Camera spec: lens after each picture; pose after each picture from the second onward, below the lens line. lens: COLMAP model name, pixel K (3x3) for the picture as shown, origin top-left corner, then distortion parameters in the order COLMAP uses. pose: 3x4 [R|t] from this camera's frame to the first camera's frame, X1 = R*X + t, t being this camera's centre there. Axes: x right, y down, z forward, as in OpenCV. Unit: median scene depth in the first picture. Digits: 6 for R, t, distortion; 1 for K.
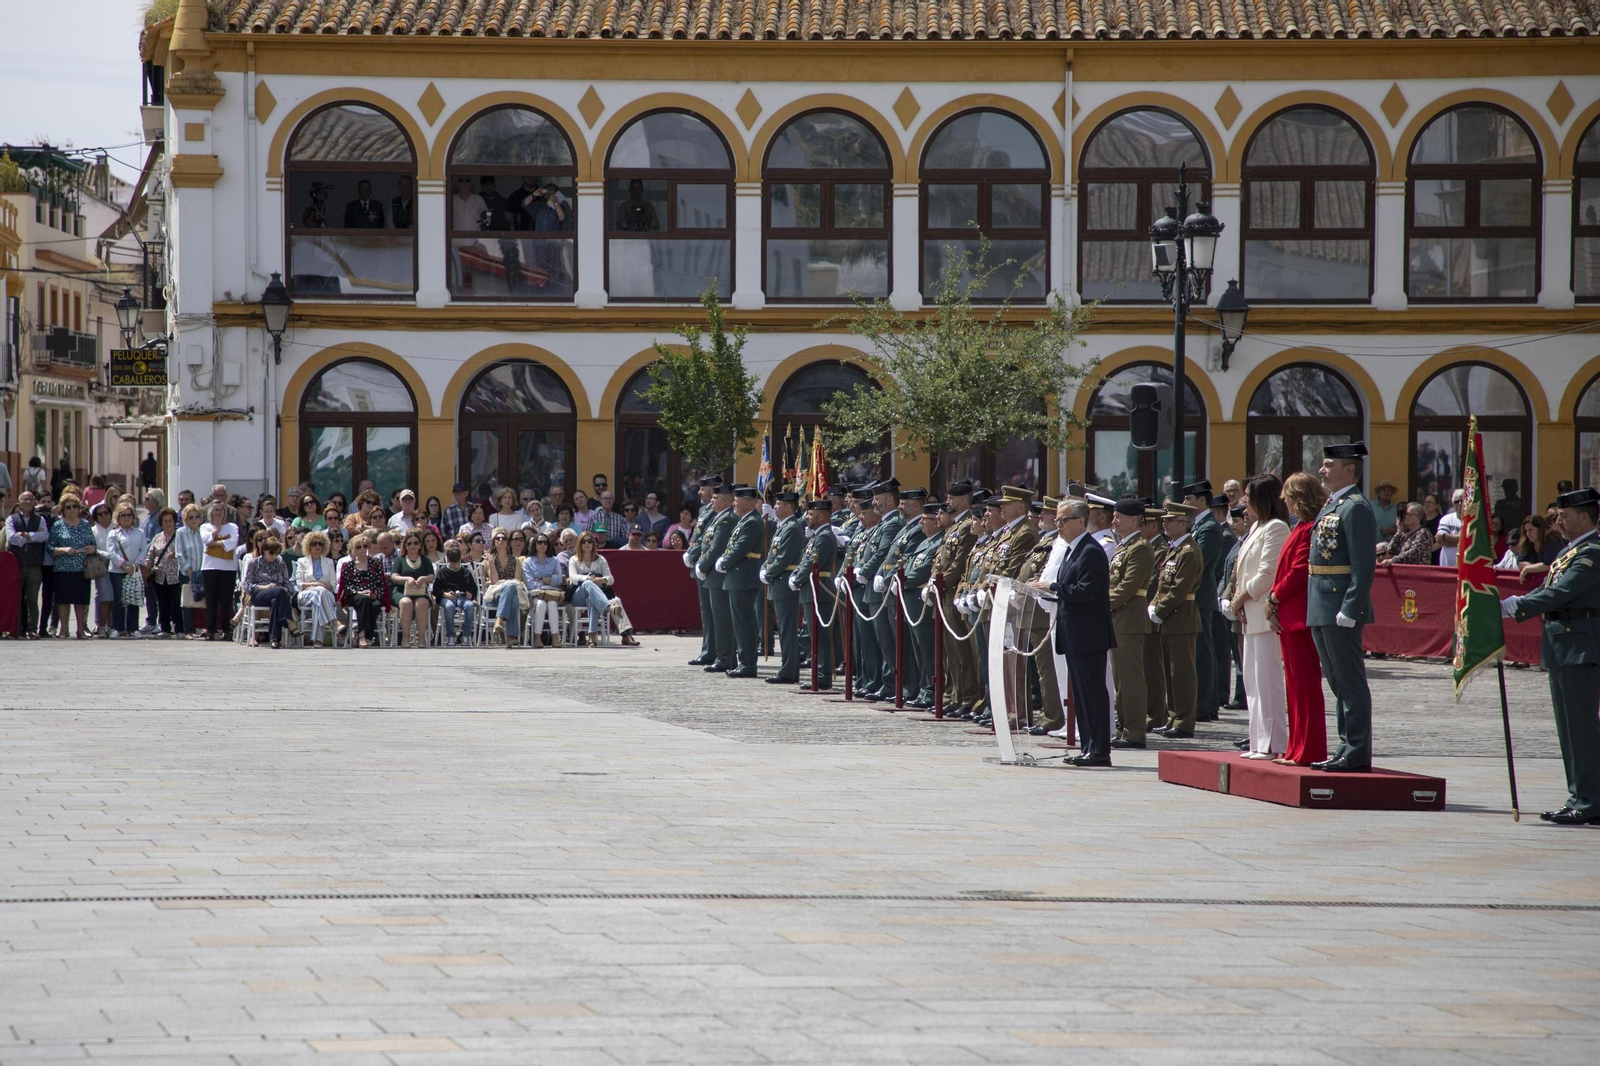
lens RADIAL K [[5111.5, 0, 800.0], [0, 5111.5, 533.0], [0, 0, 1]] dist [0.735046, 0.505794]
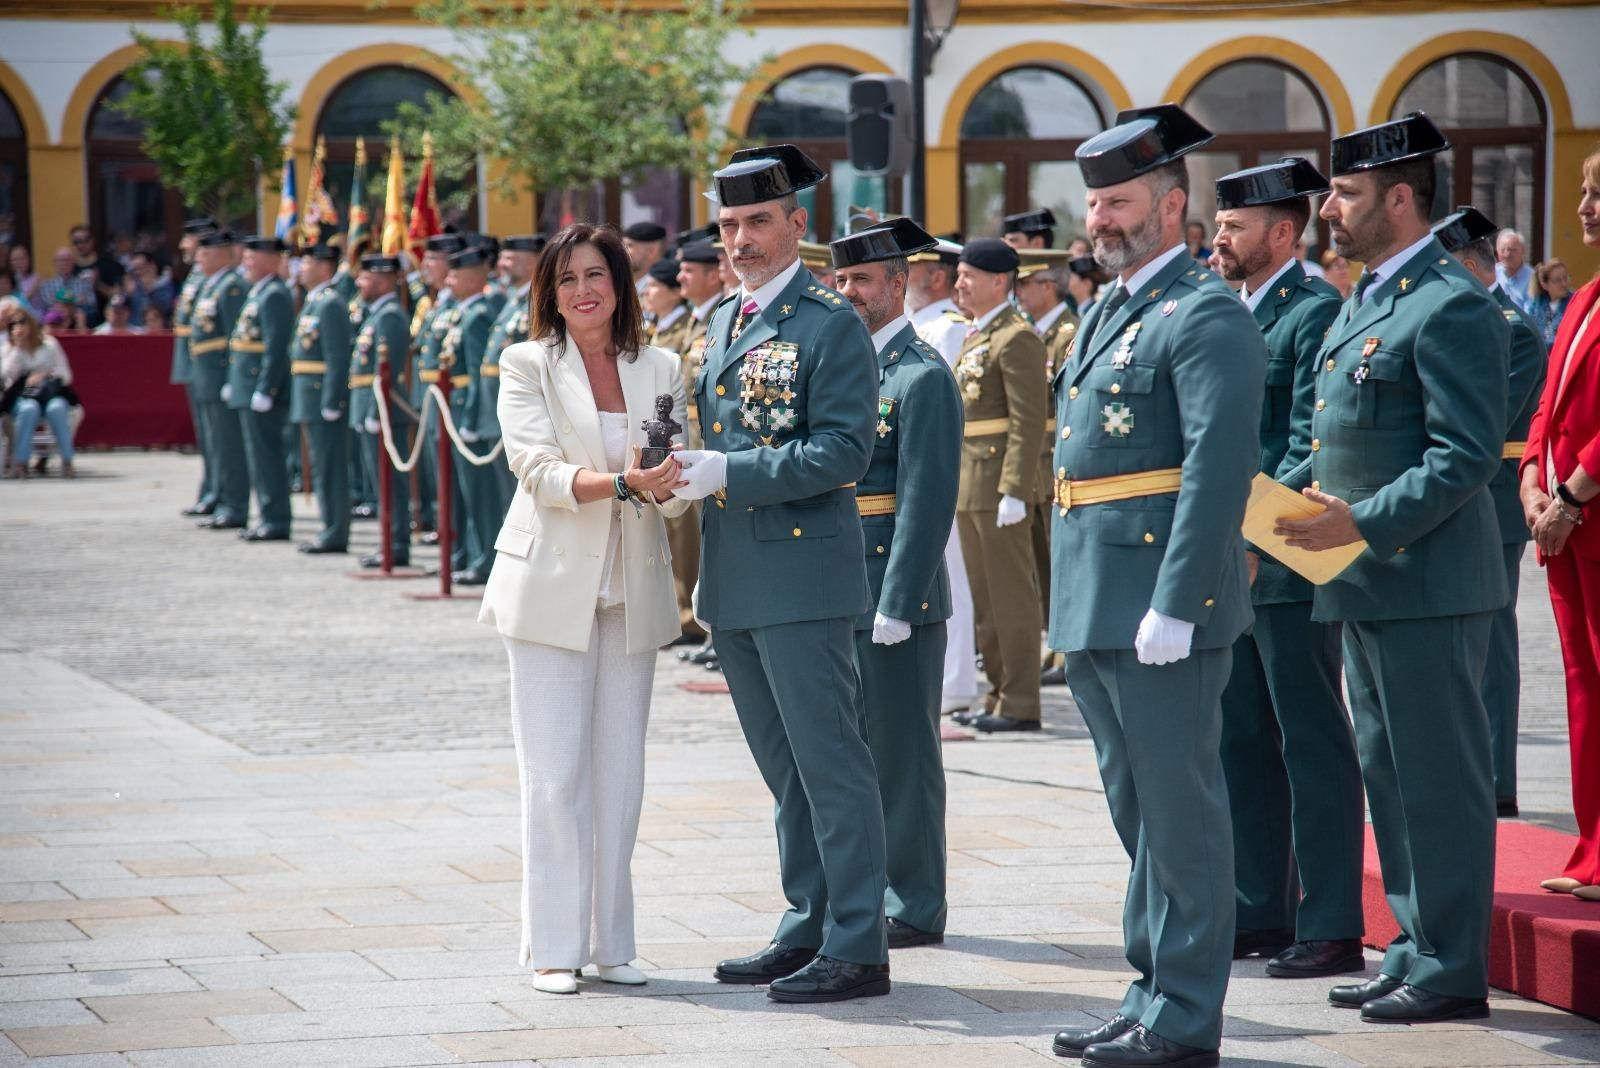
lens RADIAL K [[4985.1, 0, 800.0], [0, 4985.1, 534.0], [0, 0, 1]] dist [0.947109, 0.392257]
pose [[0.995998, -0.019930, 0.087121, -0.000098], [0.015771, 0.998715, 0.048171, -0.001074], [-0.087969, -0.046604, 0.995032, 0.302178]]
